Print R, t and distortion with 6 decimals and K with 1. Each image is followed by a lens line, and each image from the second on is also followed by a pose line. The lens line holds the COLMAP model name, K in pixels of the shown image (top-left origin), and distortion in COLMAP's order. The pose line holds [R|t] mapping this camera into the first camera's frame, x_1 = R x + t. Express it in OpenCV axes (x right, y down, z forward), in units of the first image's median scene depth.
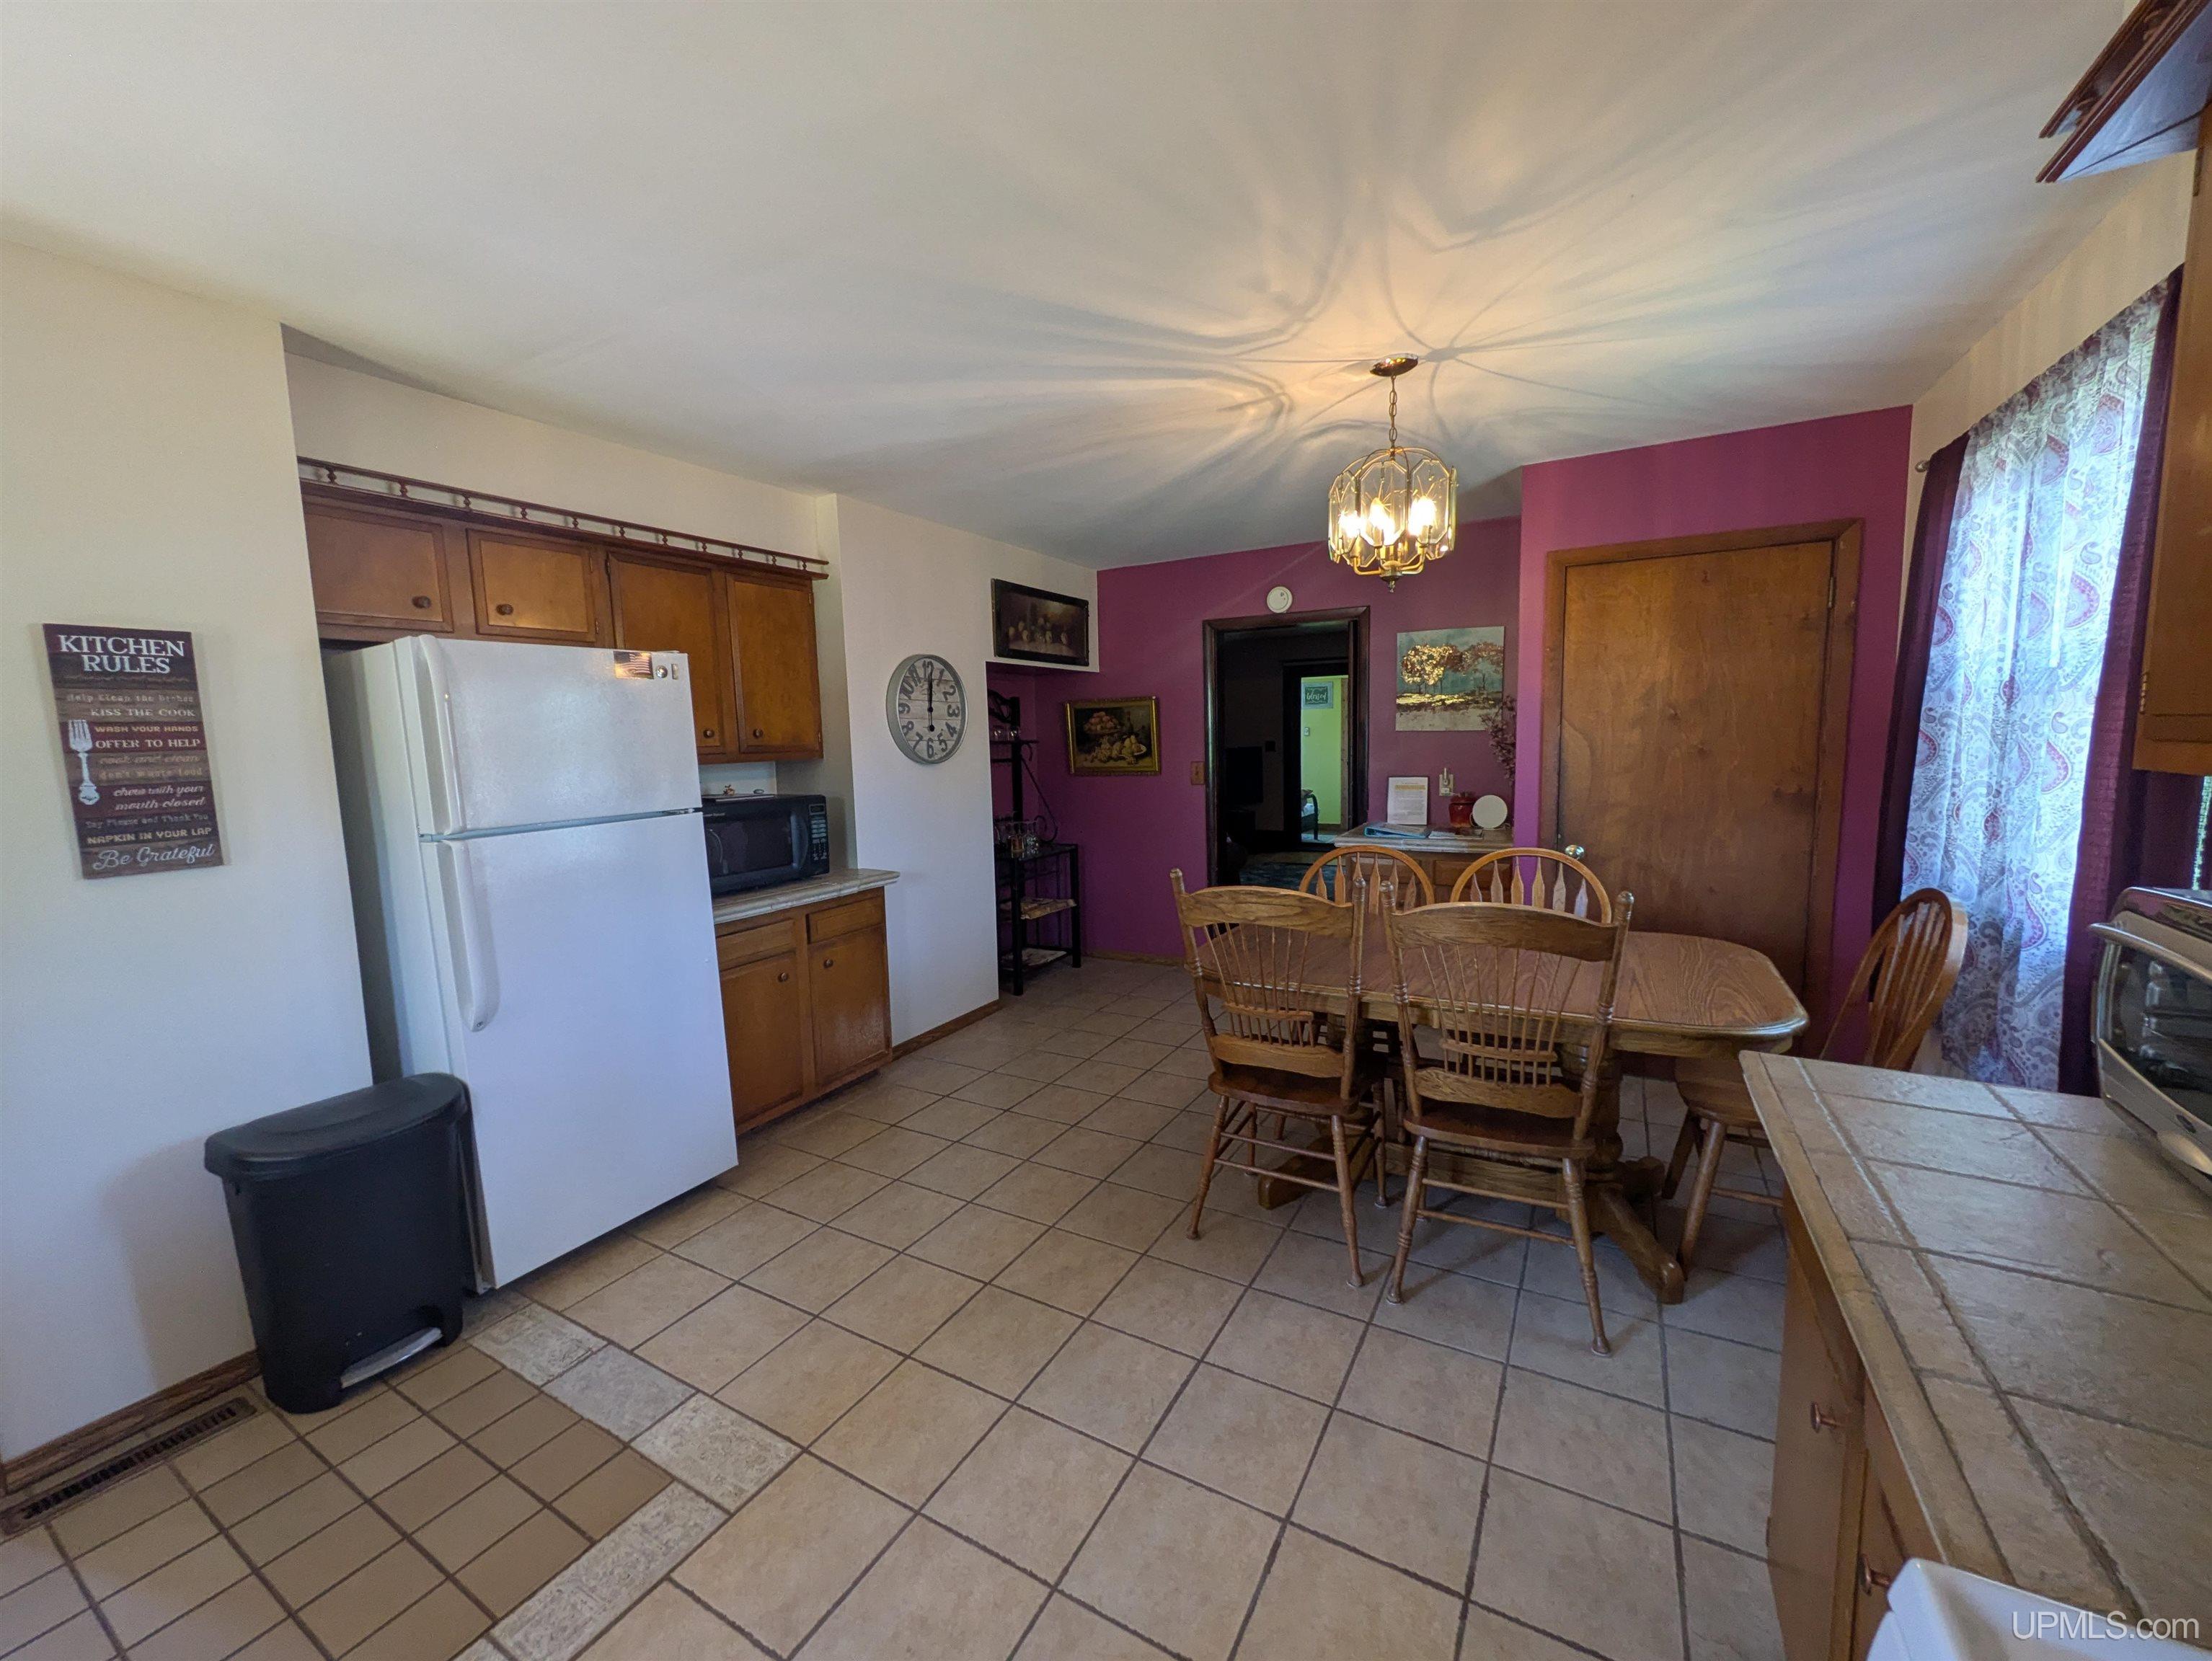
lens RADIAL K [[868.6, 0, 1106.0], [0, 868.6, 830.5], [0, 0, 1]] dist [0.001471, 0.000743]
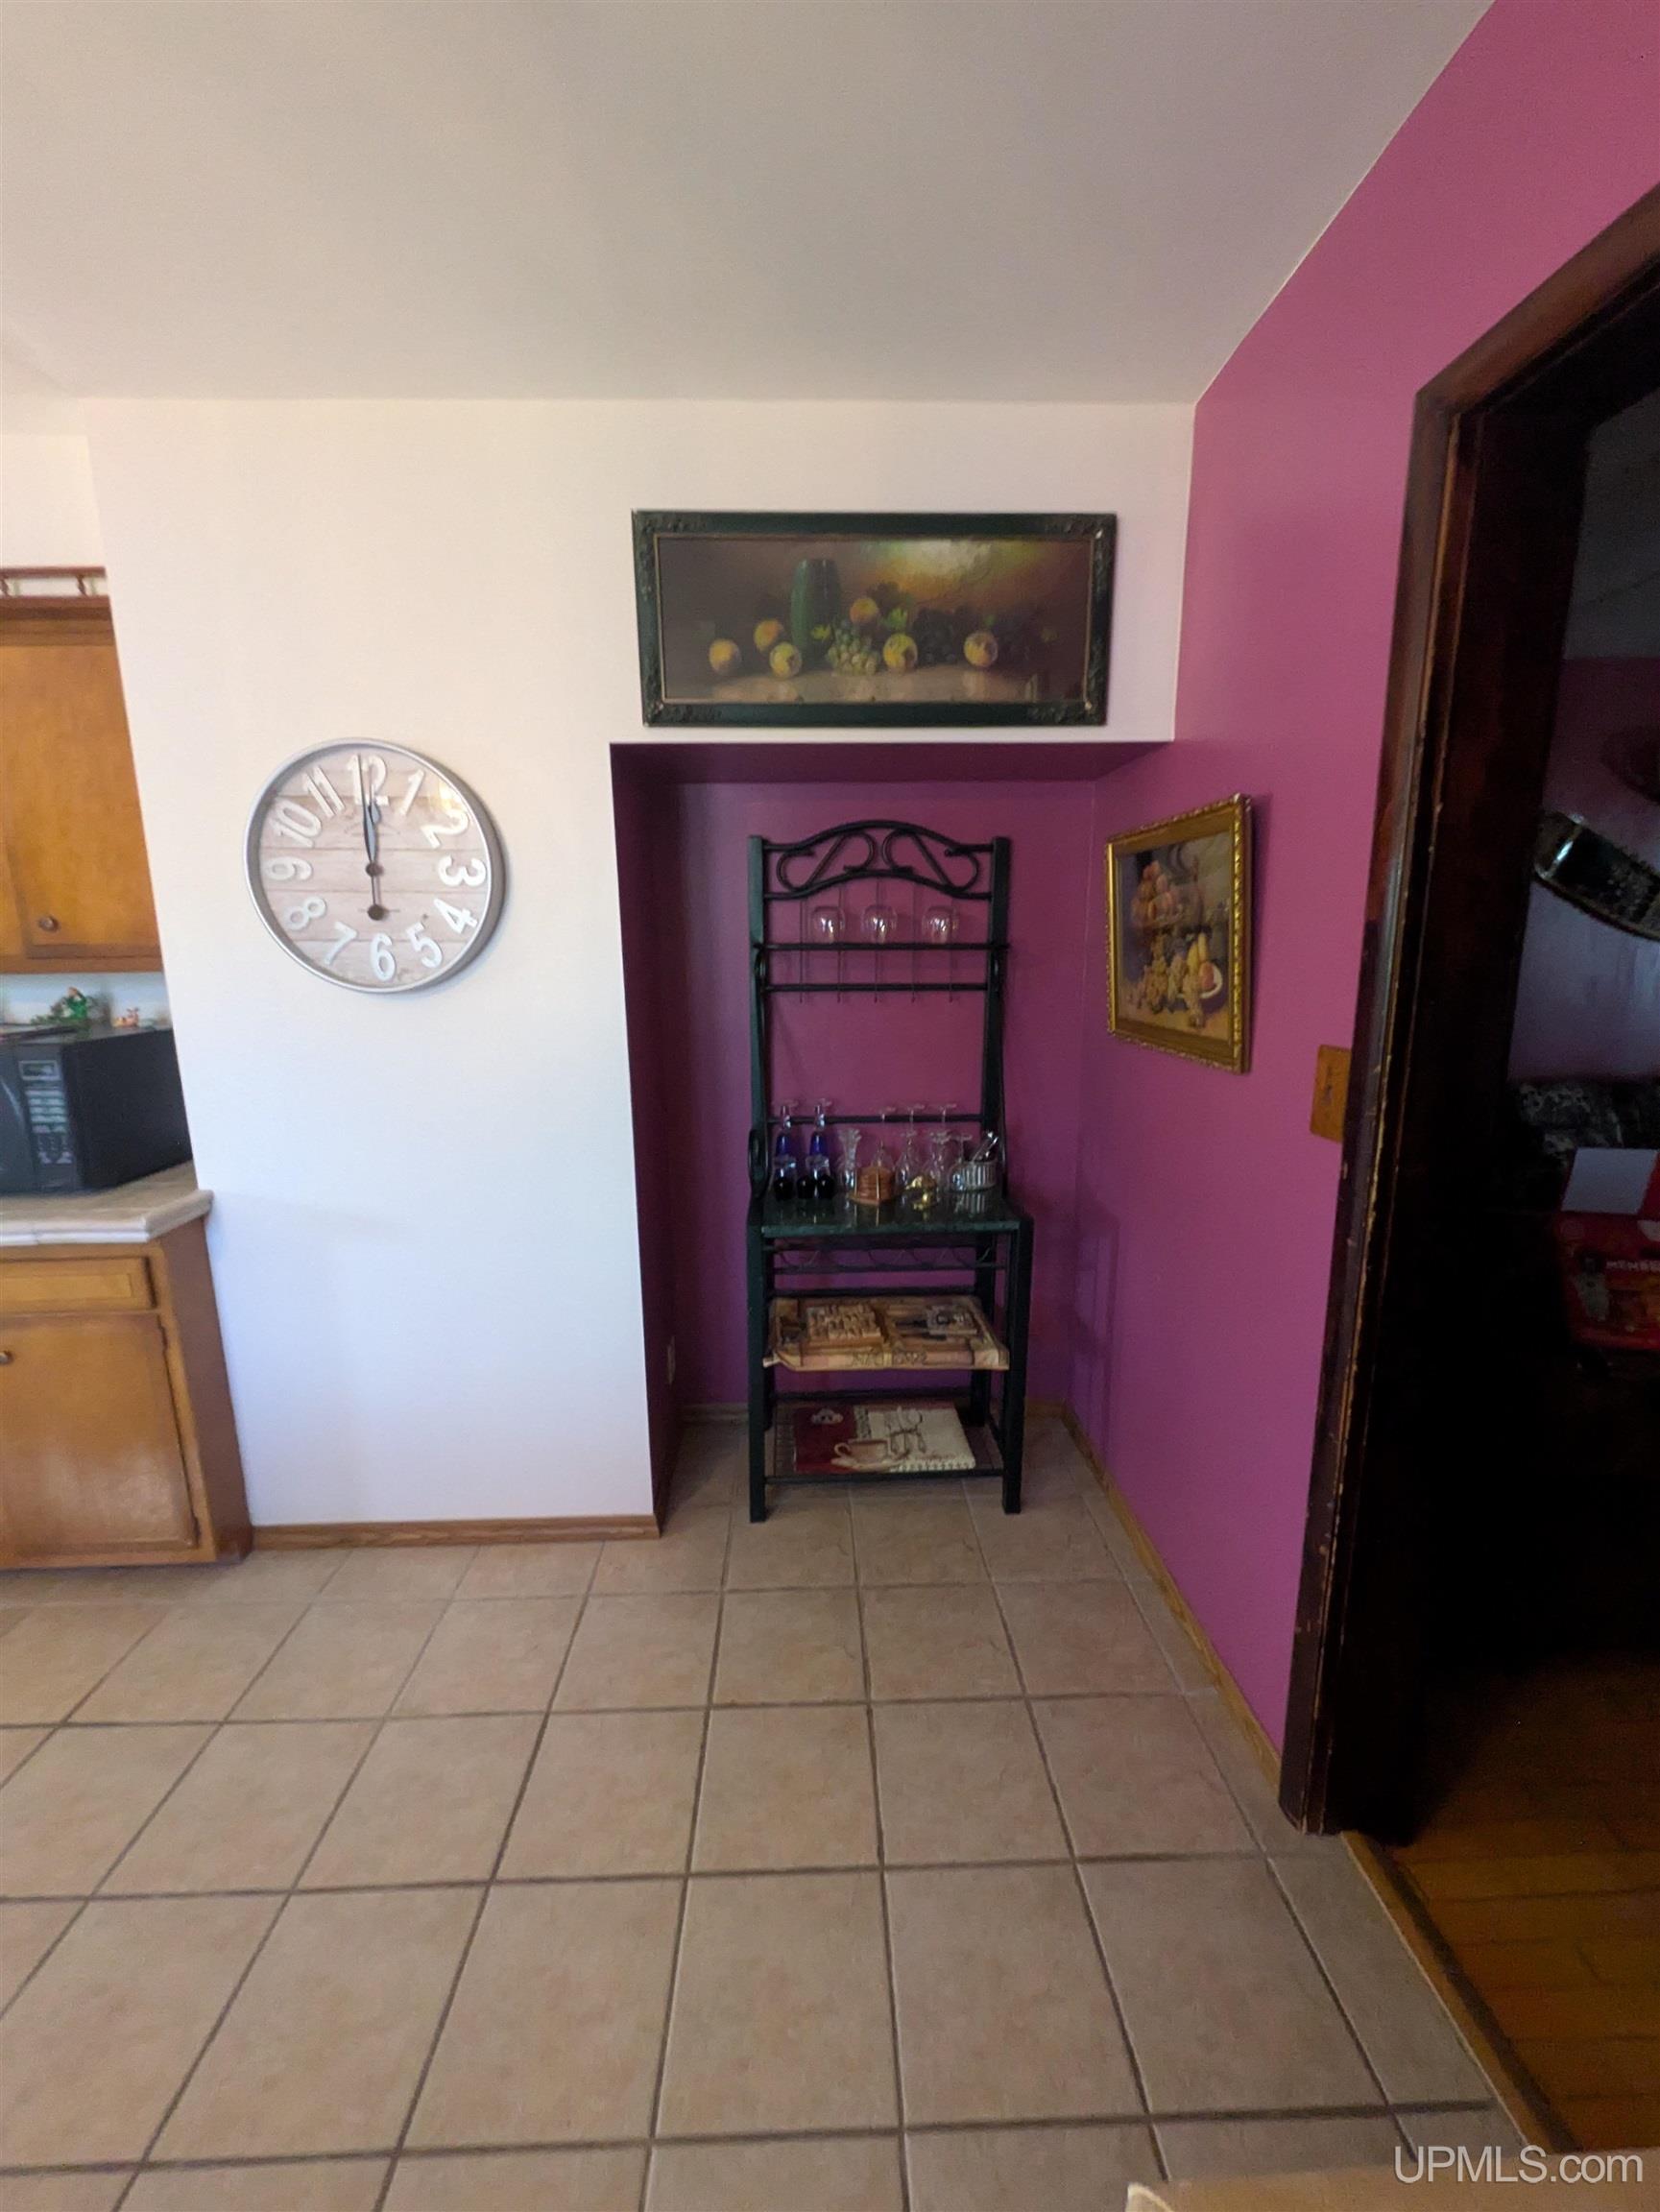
lens RADIAL K [[870.3, 0, 830.0], [0, 870.3, 1106.0], [0, 0, 1]] dist [-0.001816, -0.000077]
pose [[0.520926, 0.180997, -0.834192, 0.331012], [-0.098074, 0.983480, 0.152144, -0.119136], [0.847949, 0.002557, 0.530072, 1.032501]]
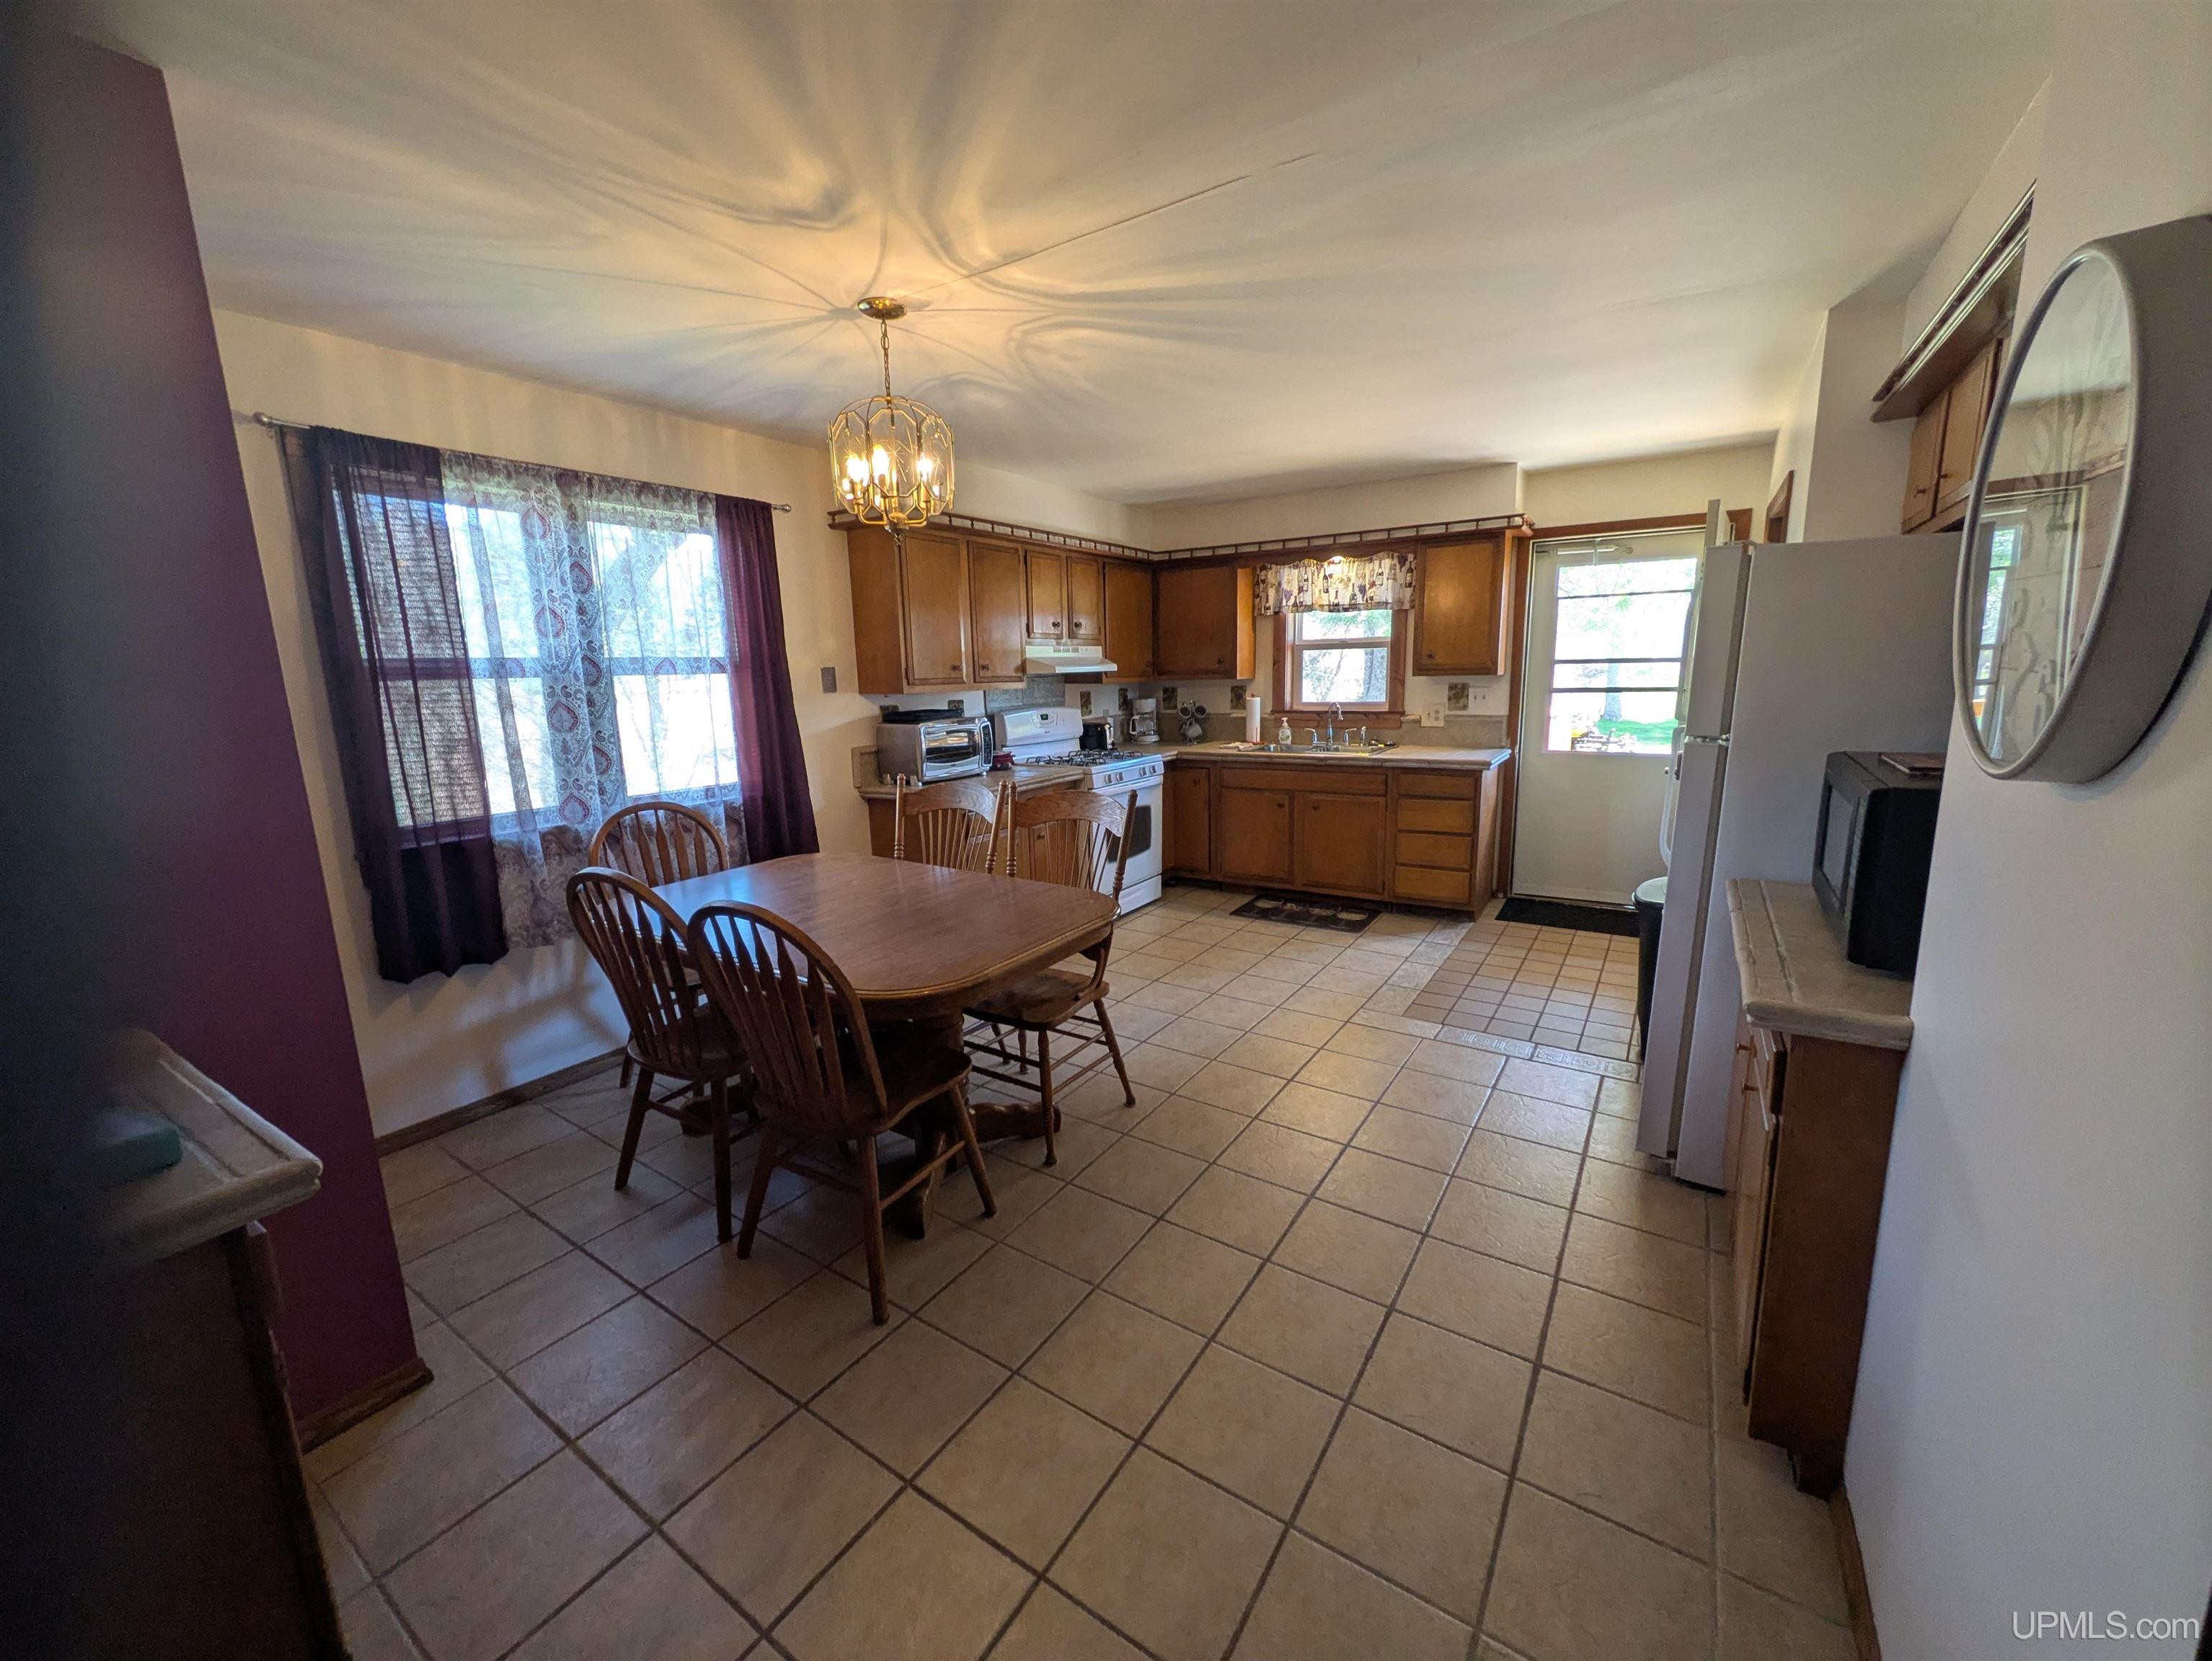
lens RADIAL K [[868.6, 0, 1106.0], [0, 868.6, 830.5], [0, 0, 1]] dist [0.001471, 0.000743]
pose [[-0.996134, 0.039191, 0.078617, 0.016474], [0.060307, 0.955836, 0.287645, -0.151869], [-0.063872, 0.291274, -0.954505, 1.329331]]
